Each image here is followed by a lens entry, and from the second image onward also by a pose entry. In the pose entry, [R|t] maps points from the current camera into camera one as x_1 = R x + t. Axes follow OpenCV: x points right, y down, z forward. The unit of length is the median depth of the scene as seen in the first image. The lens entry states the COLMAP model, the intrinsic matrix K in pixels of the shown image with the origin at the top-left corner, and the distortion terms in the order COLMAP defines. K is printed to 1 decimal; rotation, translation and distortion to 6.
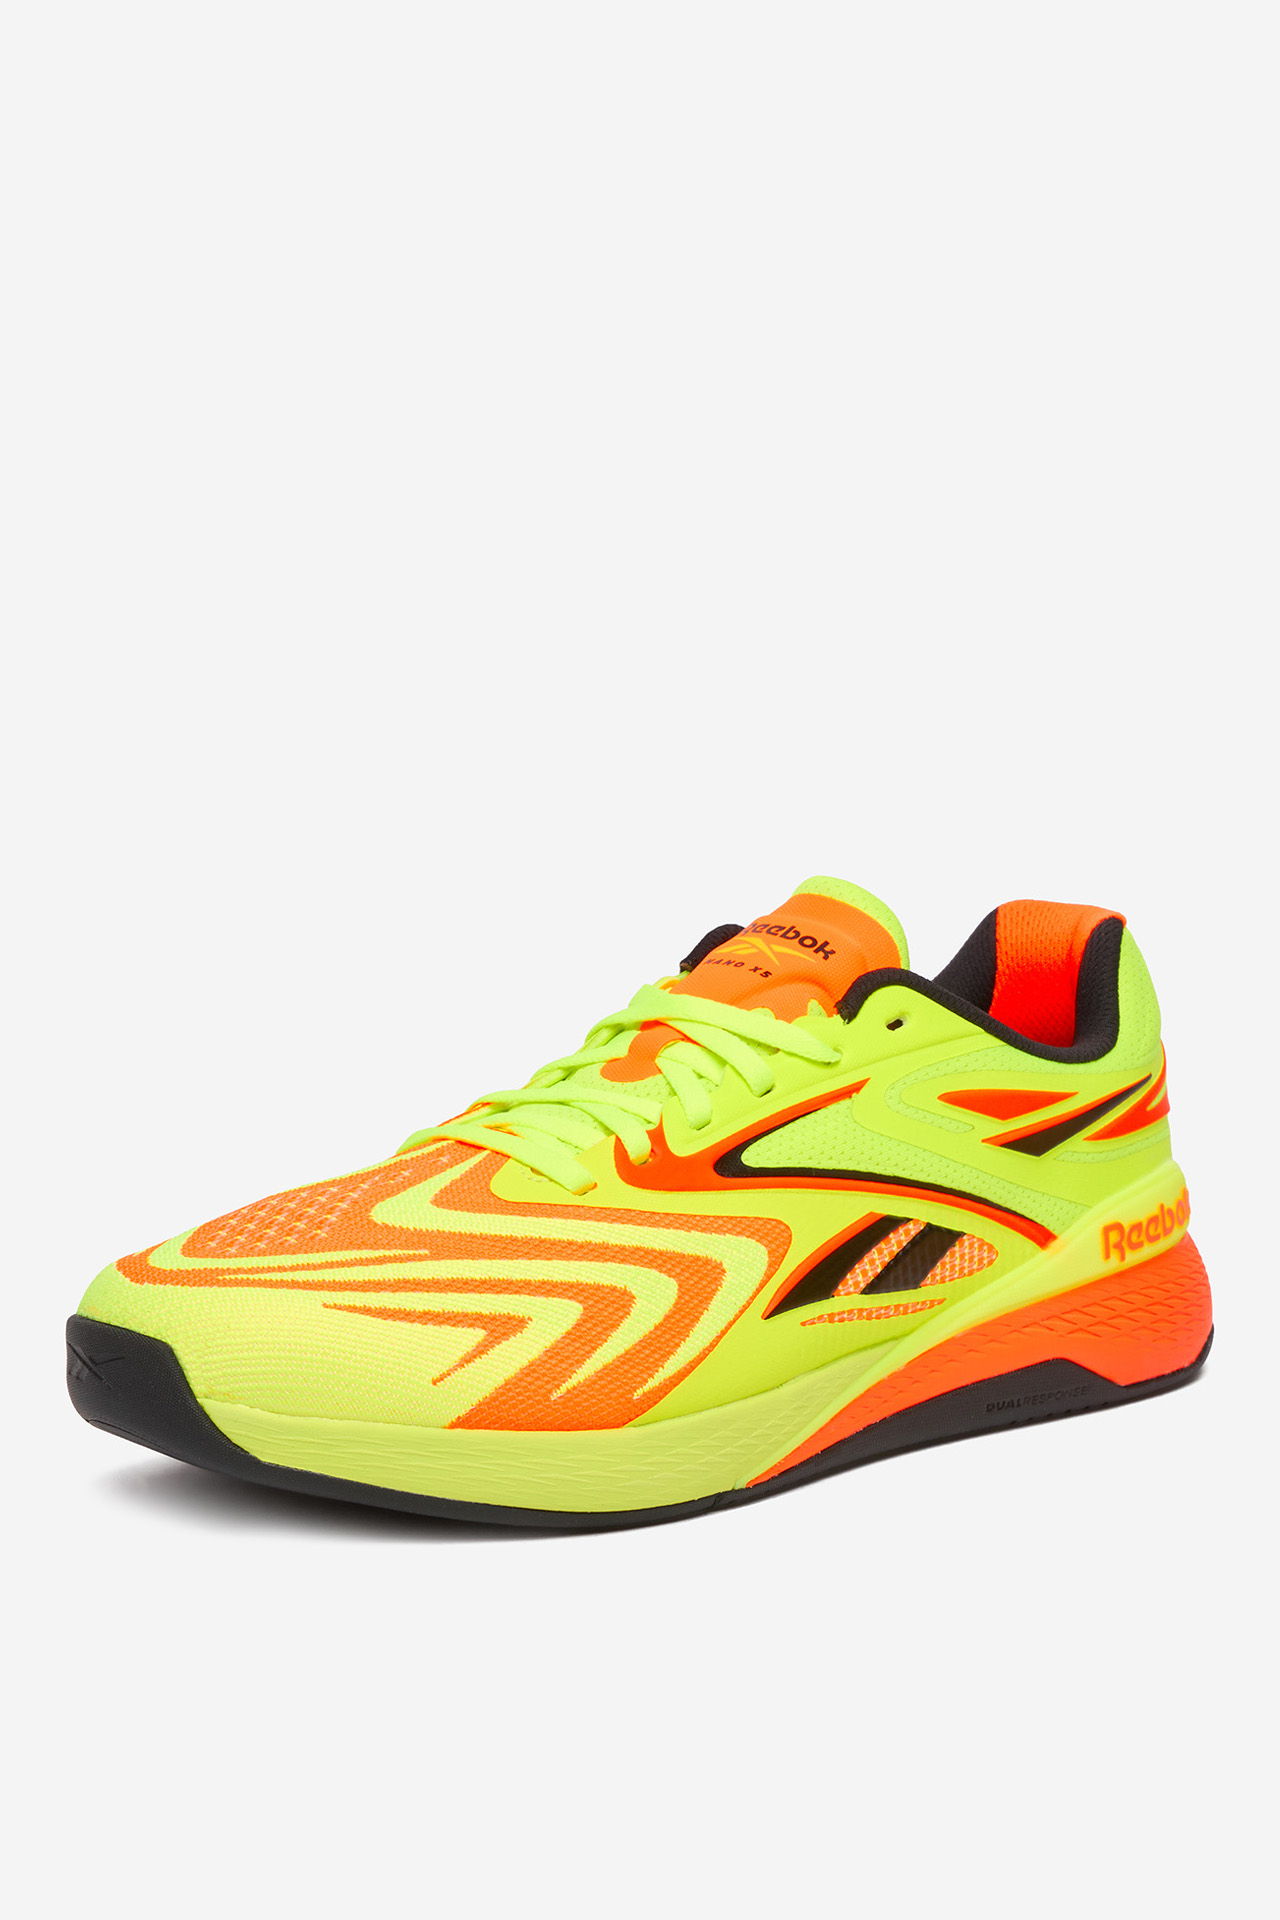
lens RADIAL K [[4514.5, 0, 640.0], [0, 4514.5, 960.0], [0, 0, 1]] dist [0.030503, 0.099397]
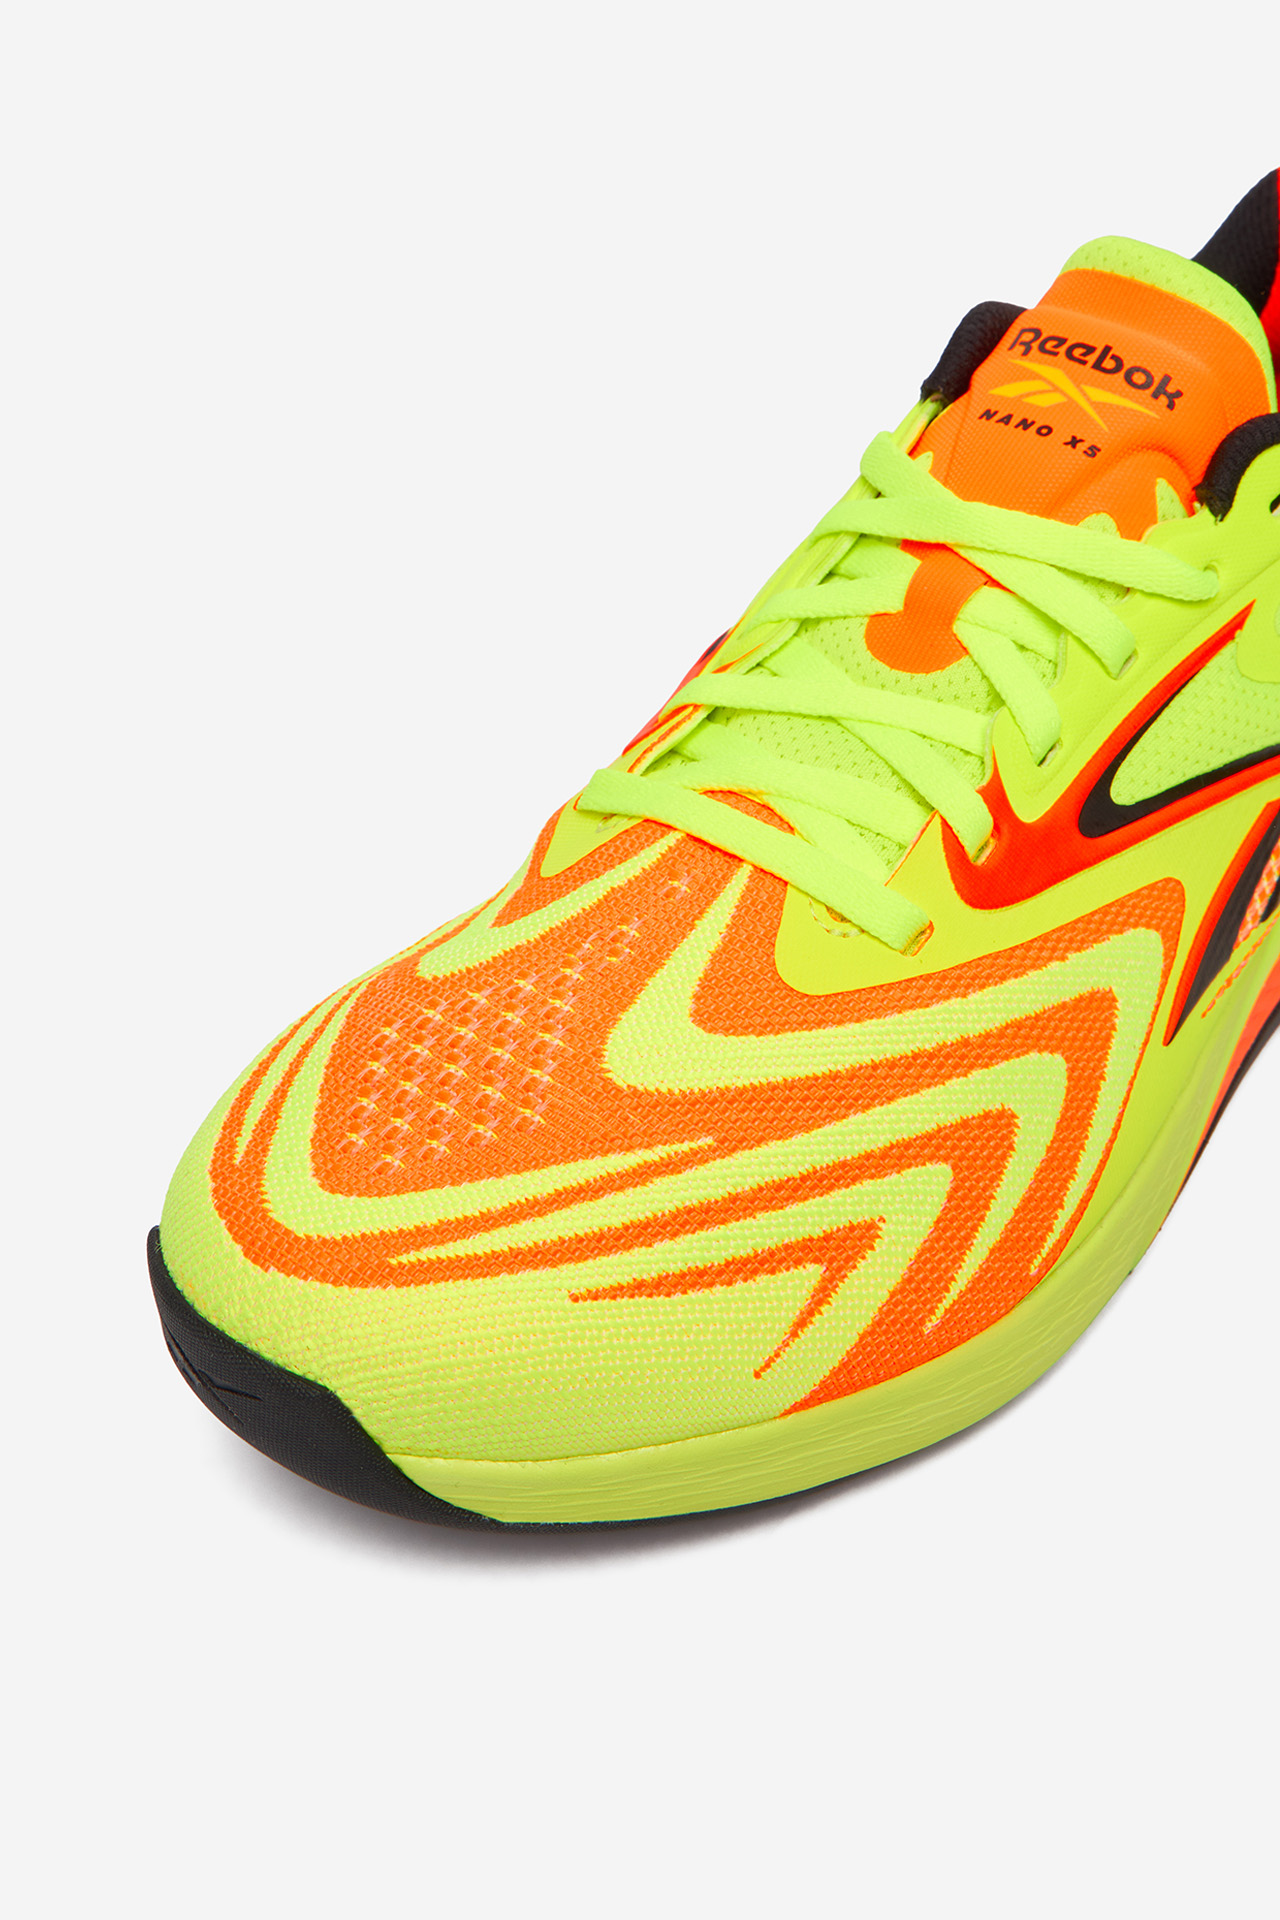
lens RADIAL K [[2446.6, 0, 640.0], [0, 2446.6, 960.0], [0, 0, 1]] dist [-0.018282, 0.011685]
pose [[0.992035, -0.118080, 0.043865, -0.064355], [0.082472, 0.872072, 0.482378, -0.113313], [-0.095212, -0.474918, 0.874864, 0.672318]]
